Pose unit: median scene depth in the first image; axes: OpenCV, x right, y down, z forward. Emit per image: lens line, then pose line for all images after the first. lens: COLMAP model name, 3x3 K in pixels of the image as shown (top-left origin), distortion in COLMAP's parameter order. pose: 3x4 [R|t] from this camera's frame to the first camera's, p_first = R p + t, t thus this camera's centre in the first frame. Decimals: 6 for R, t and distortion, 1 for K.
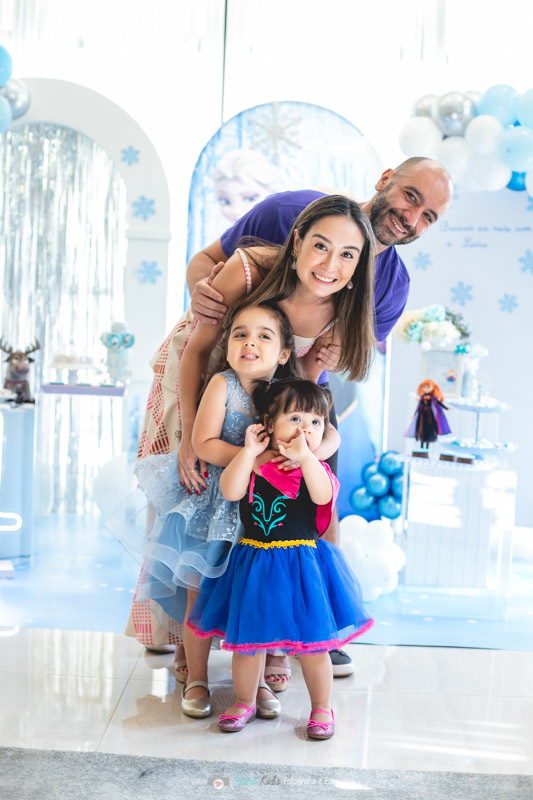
lens RADIAL K [[1221.2, 0, 266.5], [0, 1221.2, 400.0], [0, 0, 1]] dist [-0.140504, 0.009715]
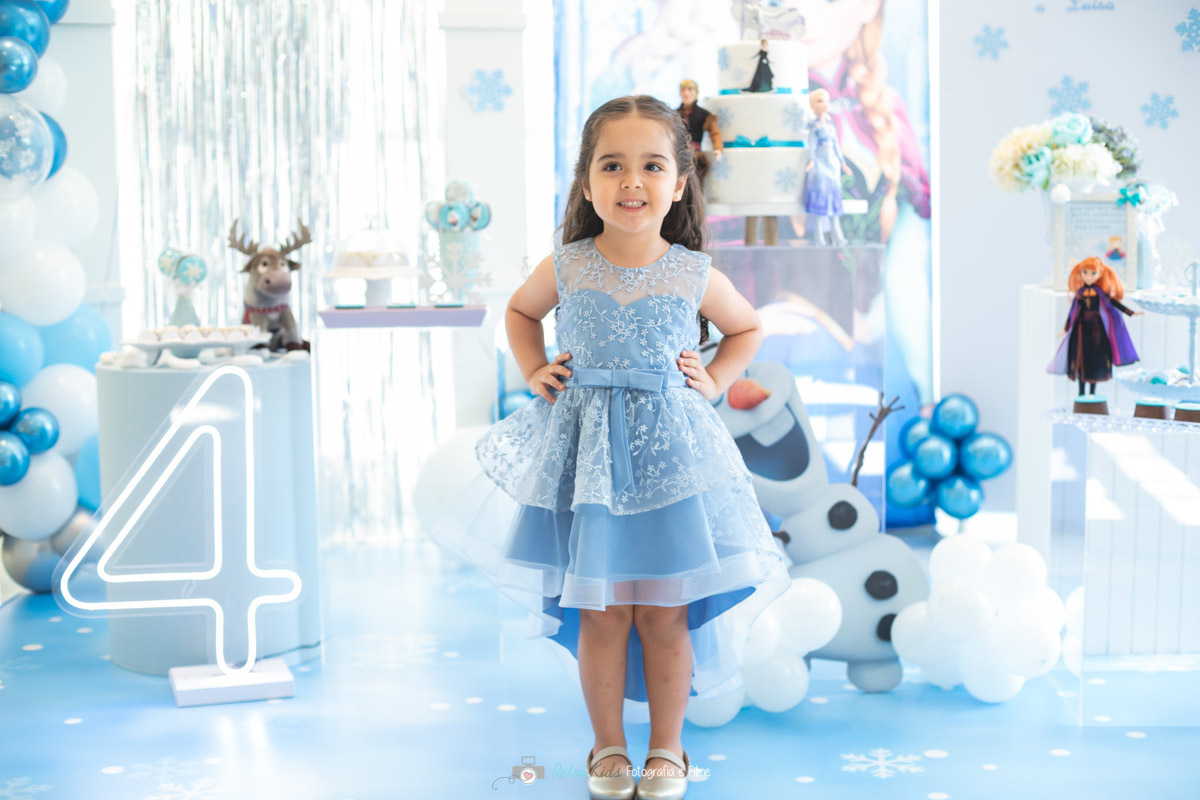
lens RADIAL K [[1831.8, 0, 600.0], [0, 1831.8, 400.0], [0, 0, 1]] dist [-0.140504, 0.009715]
pose [[0.998231, -0.059276, 0.004538, -0.071417], [0.058985, 0.997061, 0.048896, -0.006075], [-0.007423, -0.048542, 0.998794, 0.226455]]
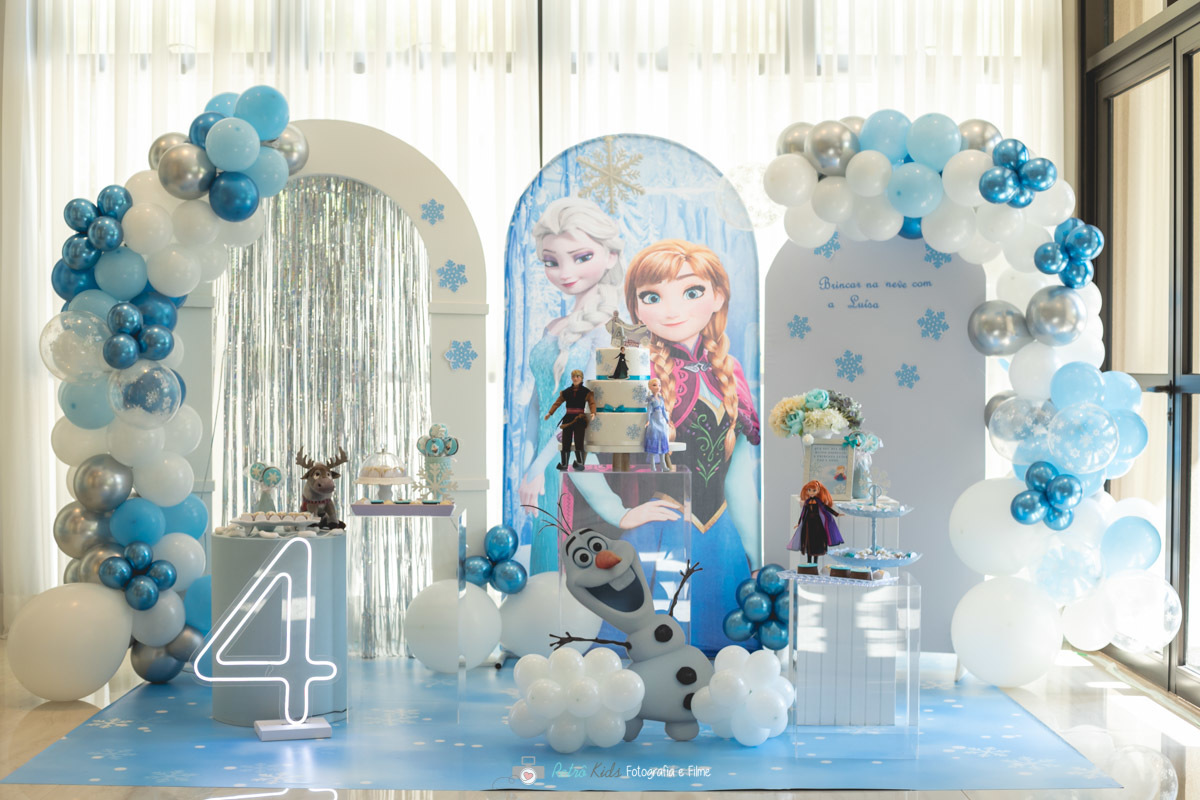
lens RADIAL K [[1831.8, 0, 600.0], [0, 1831.8, 400.0], [0, 0, 1]] dist [-0.140504, 0.009715]
pose [[0.998999, -0.041203, 0.017427, -0.032718], [0.041951, 0.998107, -0.044962, -0.020361], [-0.015542, 0.045648, 0.998837, -0.250838]]
